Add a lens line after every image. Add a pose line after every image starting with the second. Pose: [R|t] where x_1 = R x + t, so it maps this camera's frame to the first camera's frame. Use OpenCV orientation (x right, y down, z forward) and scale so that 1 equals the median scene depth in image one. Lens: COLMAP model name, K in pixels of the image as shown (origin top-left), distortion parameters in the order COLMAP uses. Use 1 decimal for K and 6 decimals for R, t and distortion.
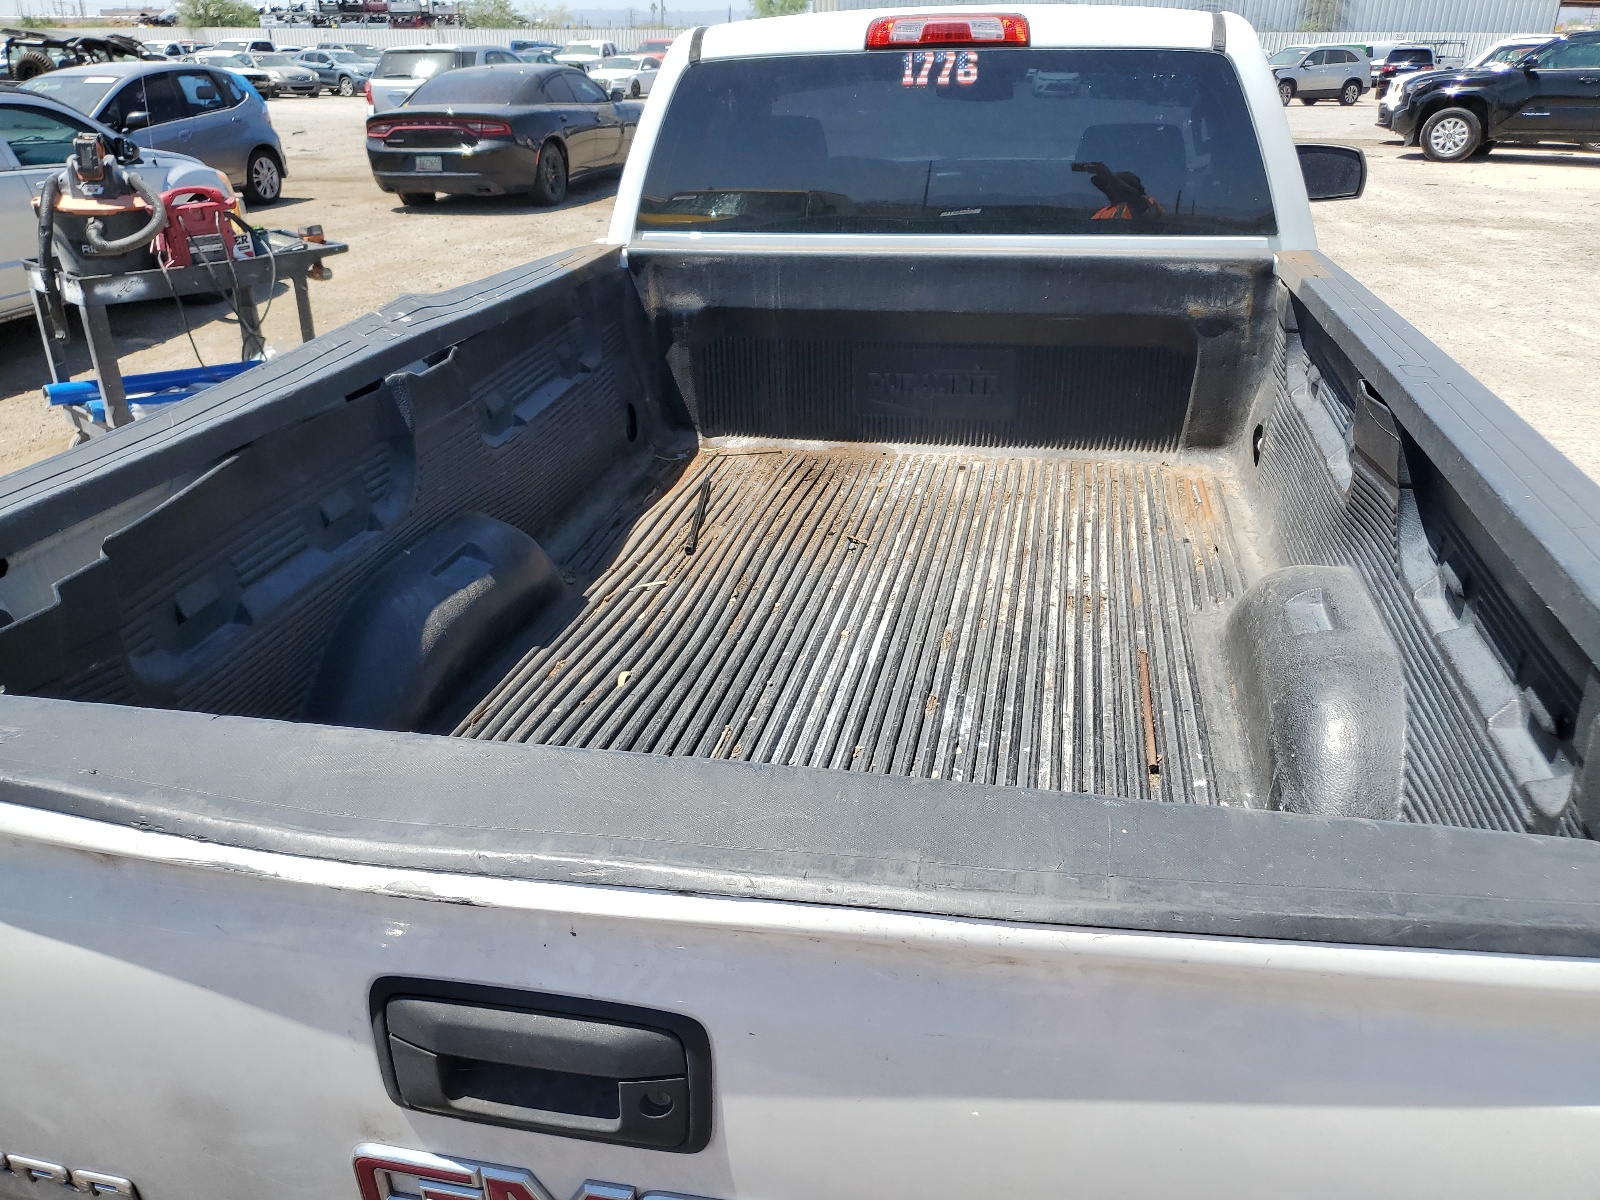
lens RADIAL K [[1221.0, 0, 805.0], [0, 1221.0, 603.6], [0, 0, 1]] dist [0.022458, -0.007344]
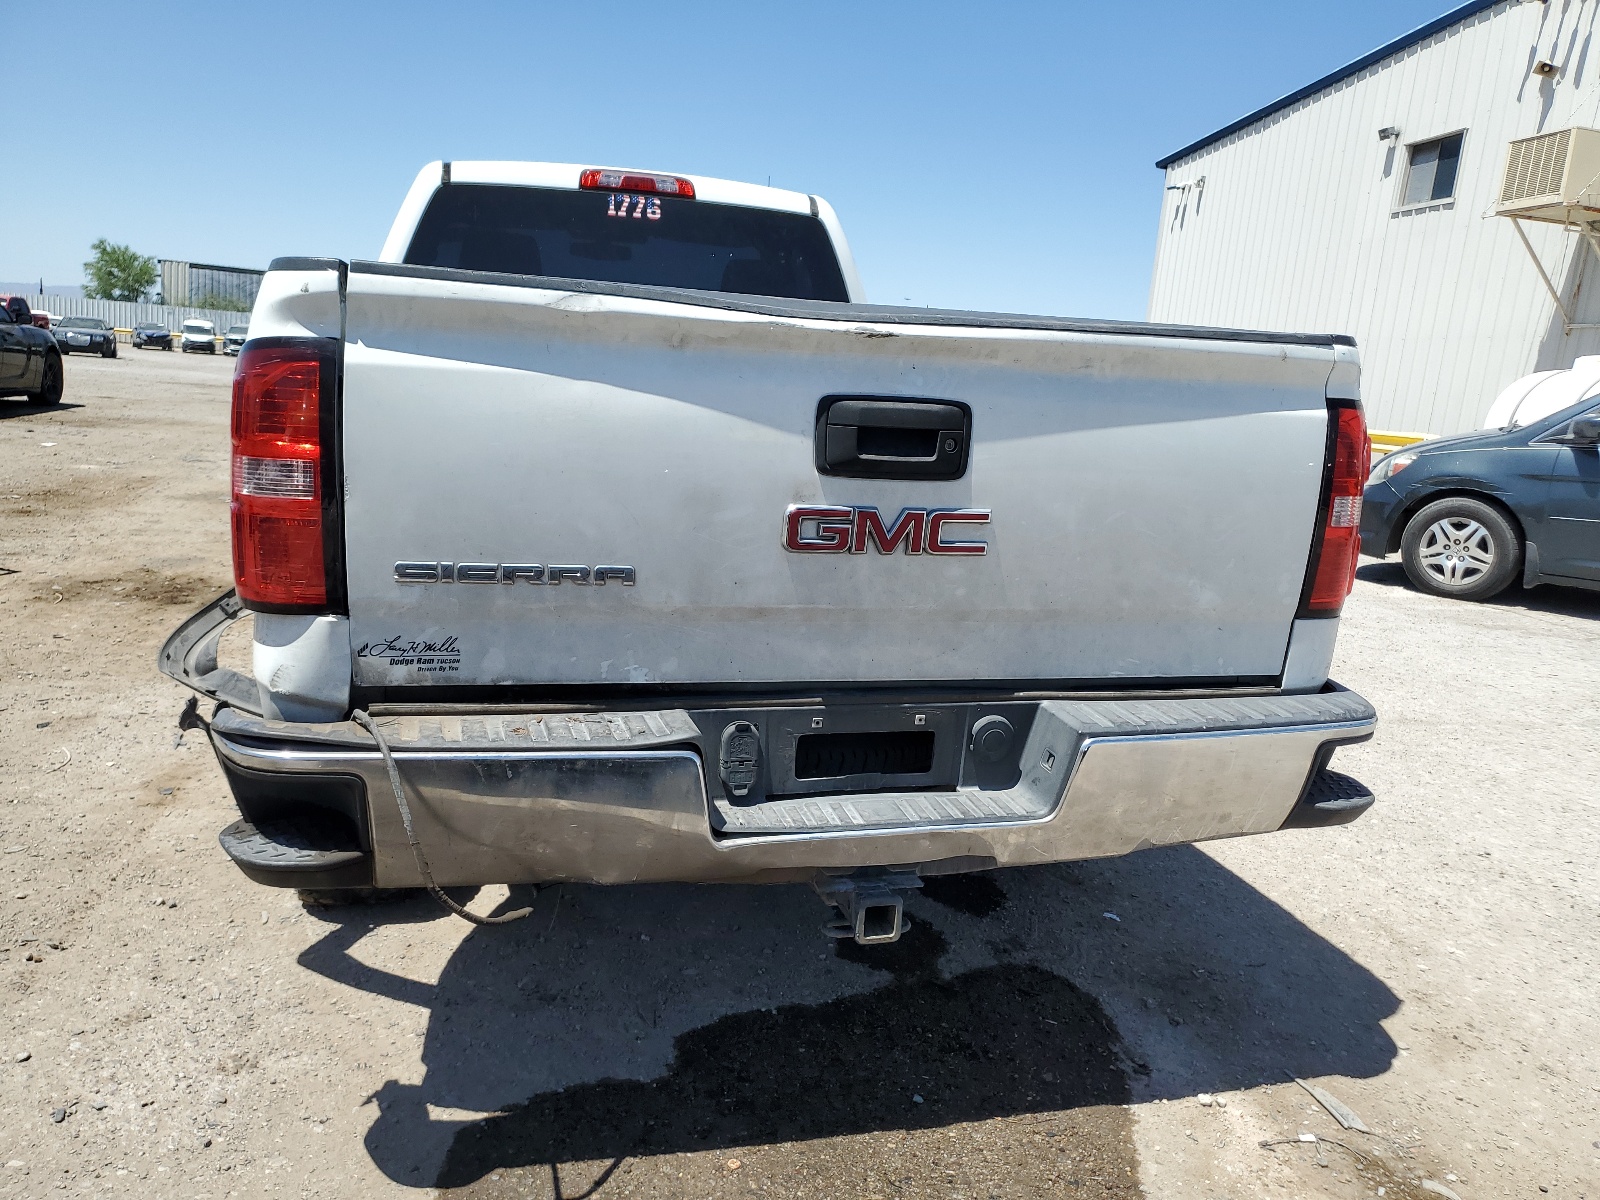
lens RADIAL K [[1221.0, 0, 796.0], [0, 1221.0, 597.9], [0, 0, 1]] dist [0.022458, -0.007344]
pose [[0.886806, -0.020884, 0.461669, -0.385732], [0.121775, 0.974233, -0.189844, 0.292359], [-0.445809, 0.224575, 0.866499, -0.202380]]
